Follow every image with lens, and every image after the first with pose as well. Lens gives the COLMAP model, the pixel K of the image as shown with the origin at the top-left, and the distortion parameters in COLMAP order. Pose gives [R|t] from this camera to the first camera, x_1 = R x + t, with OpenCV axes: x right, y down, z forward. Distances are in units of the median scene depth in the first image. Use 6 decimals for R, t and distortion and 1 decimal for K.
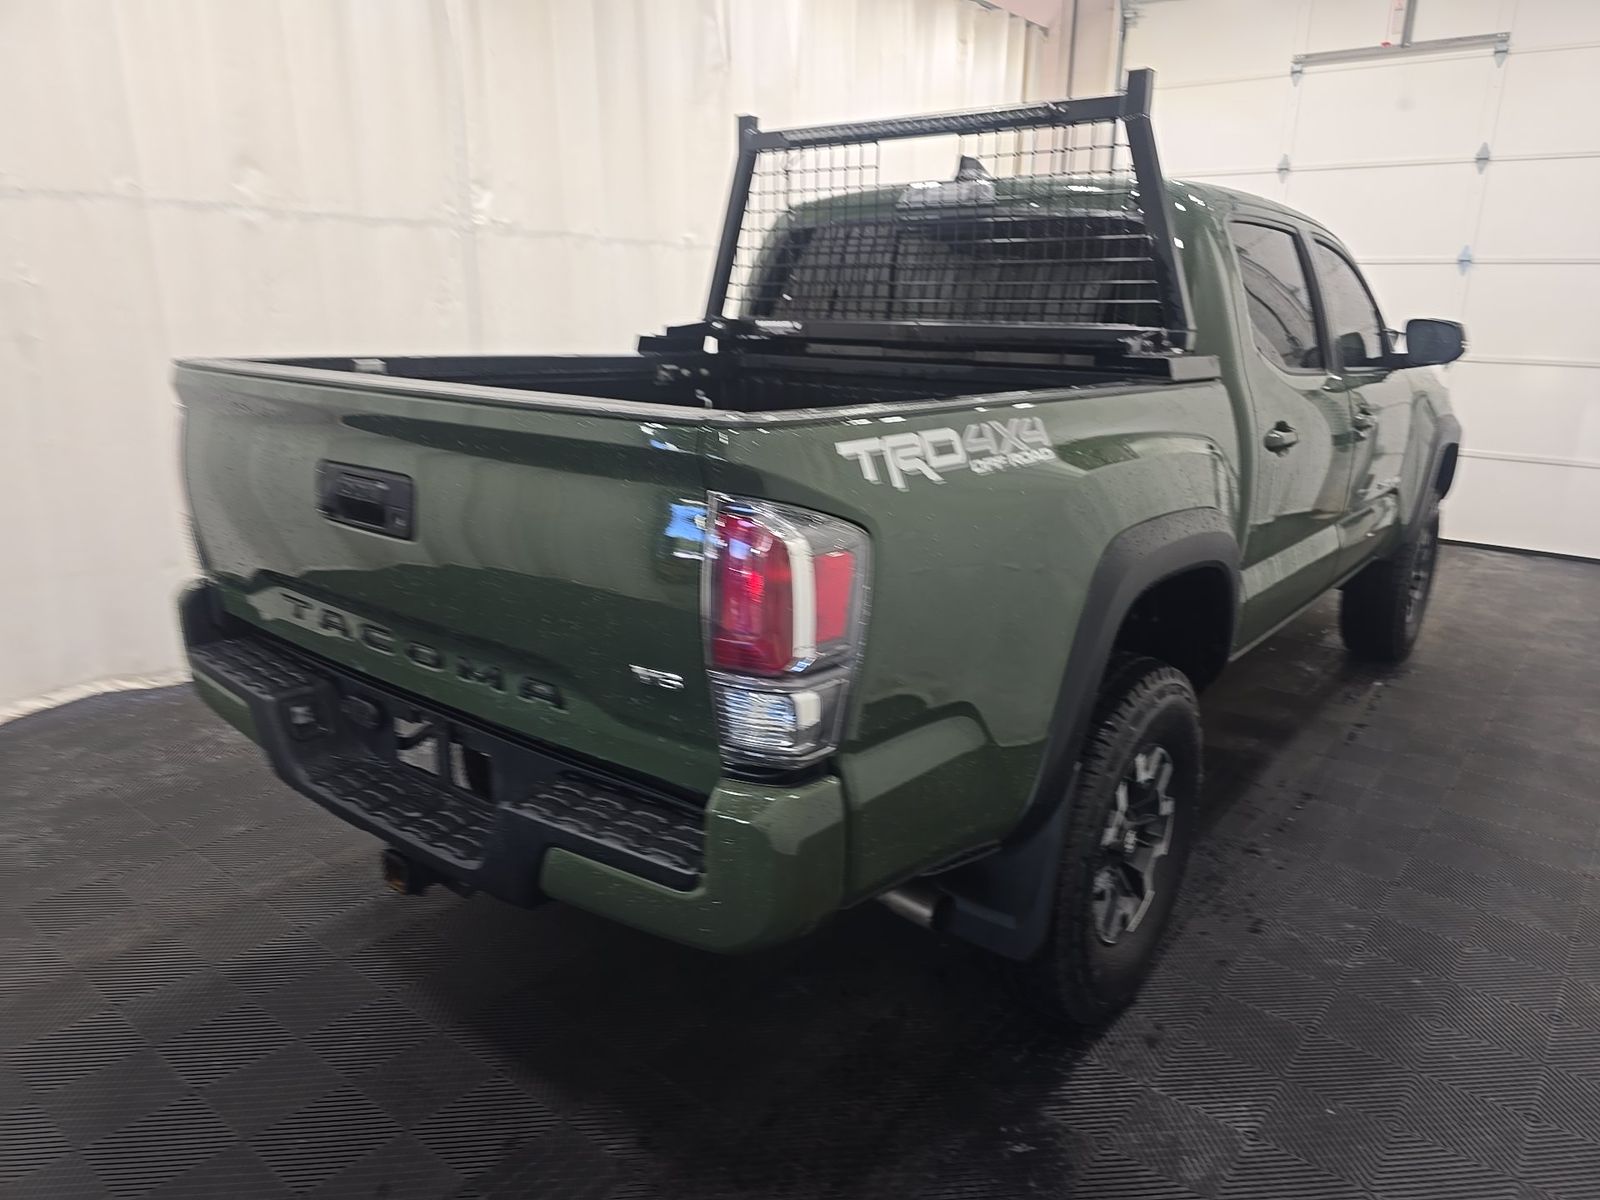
lens RADIAL K [[1062.2, 0, 800.0], [0, 1062.2, 597.9], [0, 0, 1]] dist [0.024038, -0.024096]
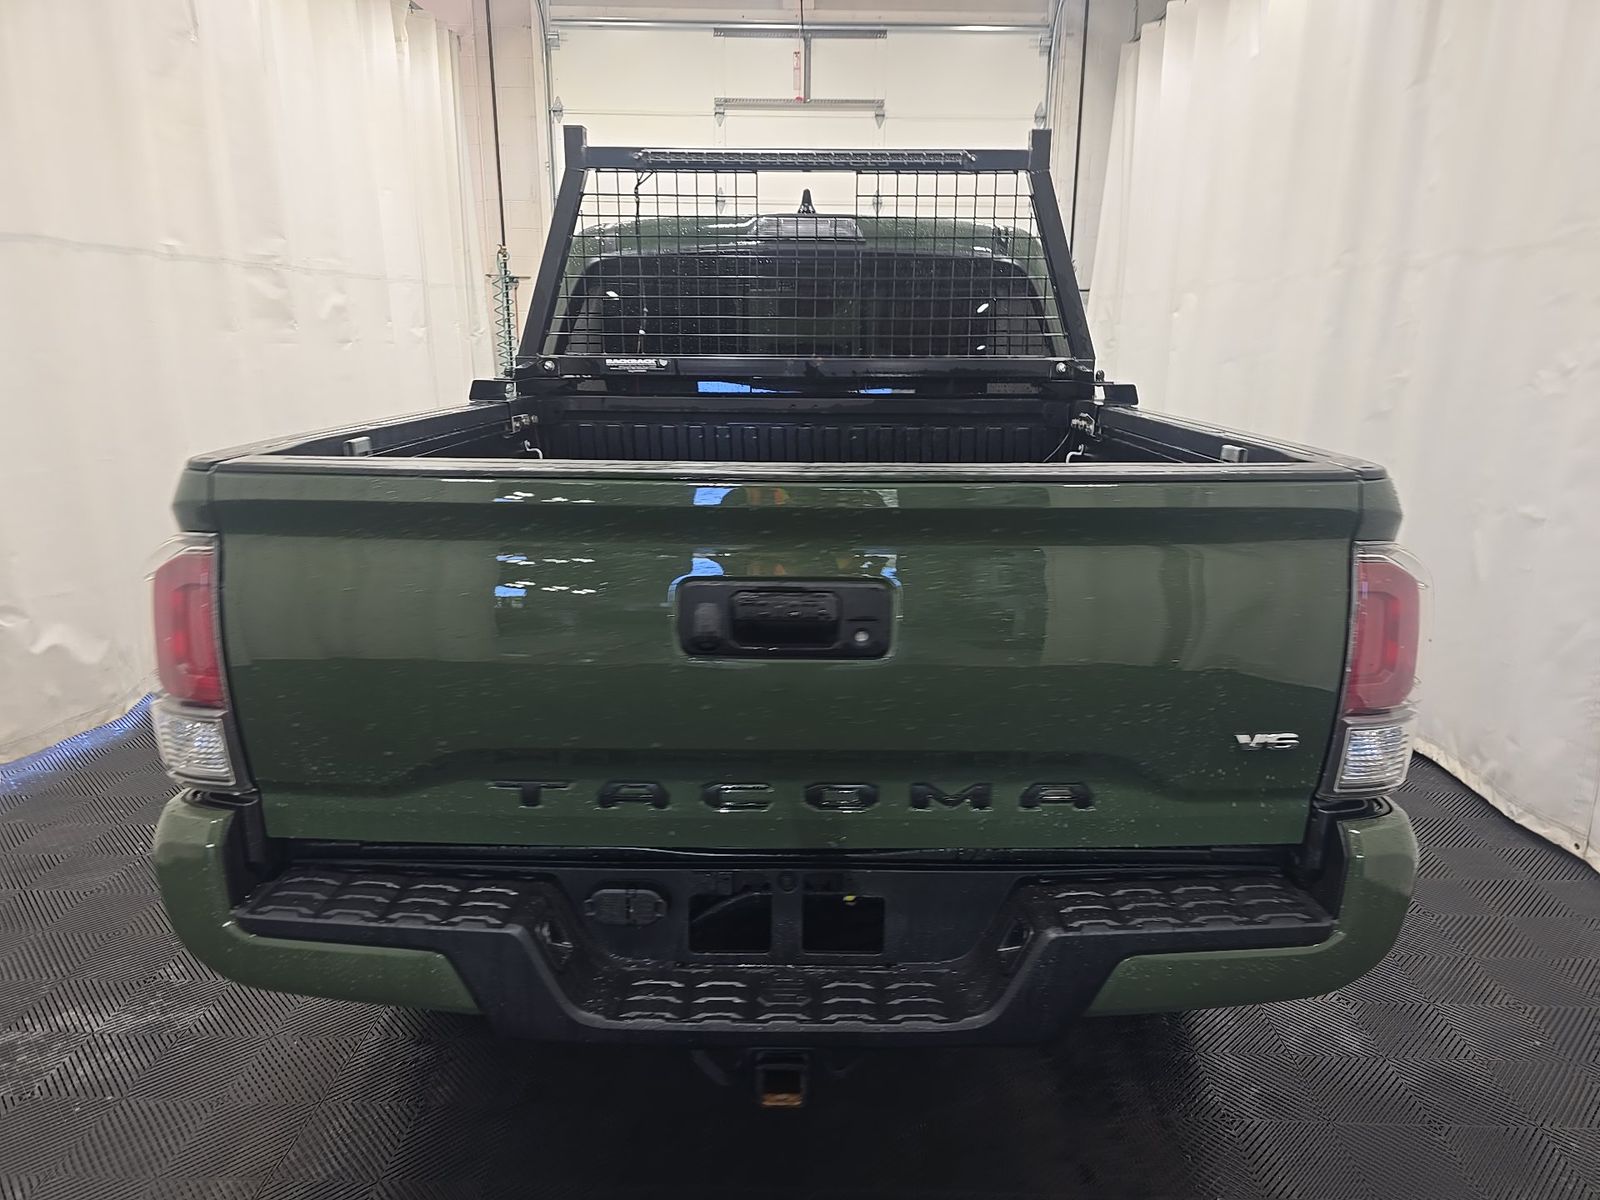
lens RADIAL K [[1062.2, 0, 813.0], [0, 1062.2, 598.1], [0, 0, 1]] dist [0.024038, -0.024096]
pose [[0.798607, -0.158180, 0.580694, -0.464822], [0.163359, 0.985593, 0.043811, -0.076298], [-0.579259, 0.059874, 0.812942, 0.196155]]
